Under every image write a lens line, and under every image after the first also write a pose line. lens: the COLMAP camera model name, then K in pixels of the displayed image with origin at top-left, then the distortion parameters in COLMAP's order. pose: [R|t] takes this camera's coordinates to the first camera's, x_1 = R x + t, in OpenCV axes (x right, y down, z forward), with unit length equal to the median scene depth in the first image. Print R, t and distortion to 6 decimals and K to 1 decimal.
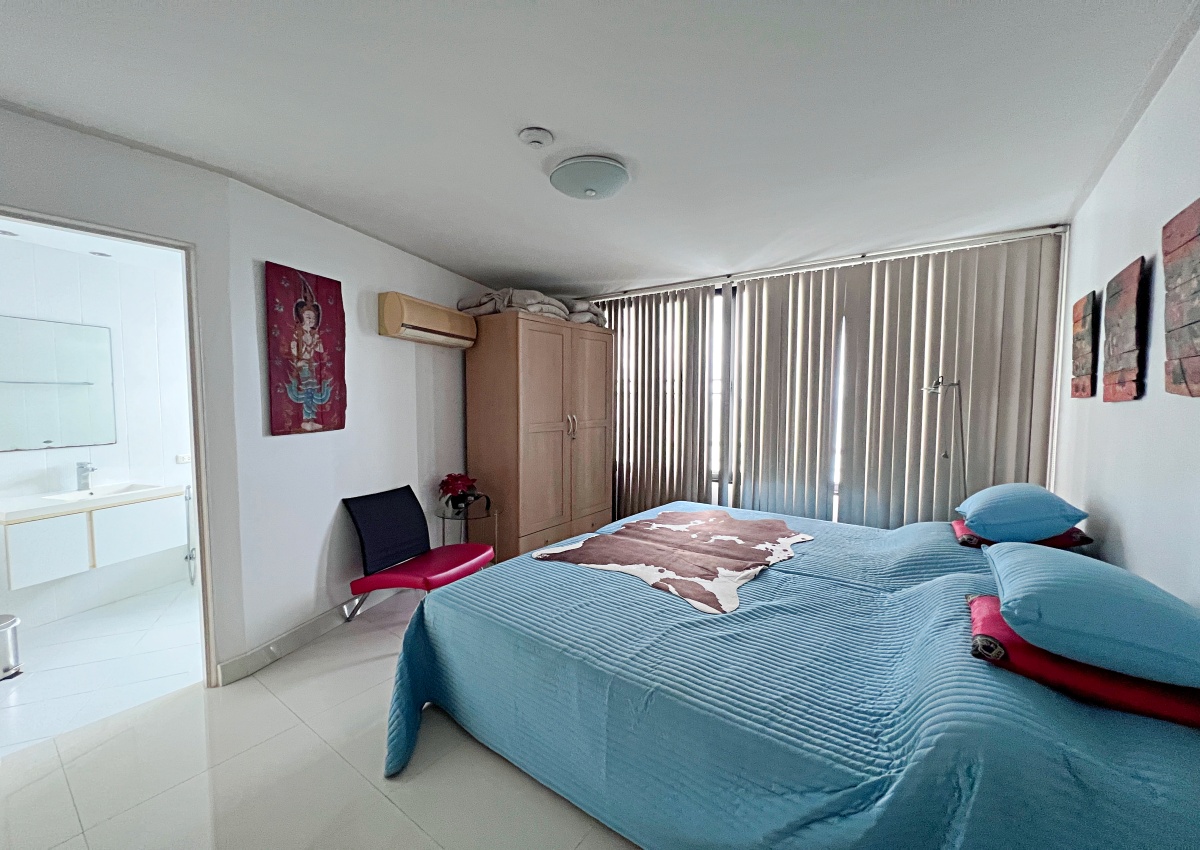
lens RADIAL K [[491.1, 0, 620.8], [0, 491.1, 426.1], [0, 0, 1]] dist [-0.001539, -0.000069]
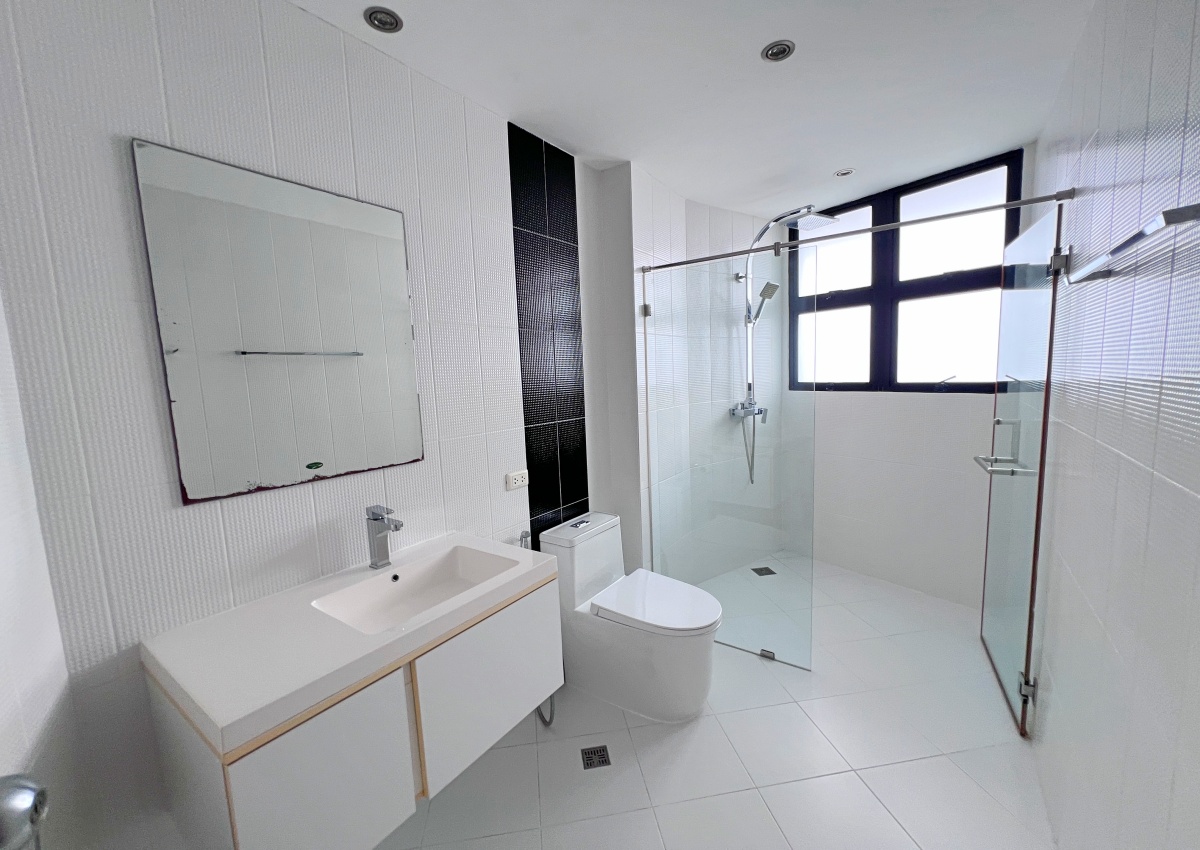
lens RADIAL K [[485.2, 0, 600.0], [0, 485.2, 425.0], [0, 0, 1]] dist [-0.001820, 0.000318]
pose [[0.943925, -0.015673, -0.329787, -0.779908], [0.032421, 0.998445, 0.045348, -0.014705], [0.328564, -0.053497, 0.942966, 0.672783]]
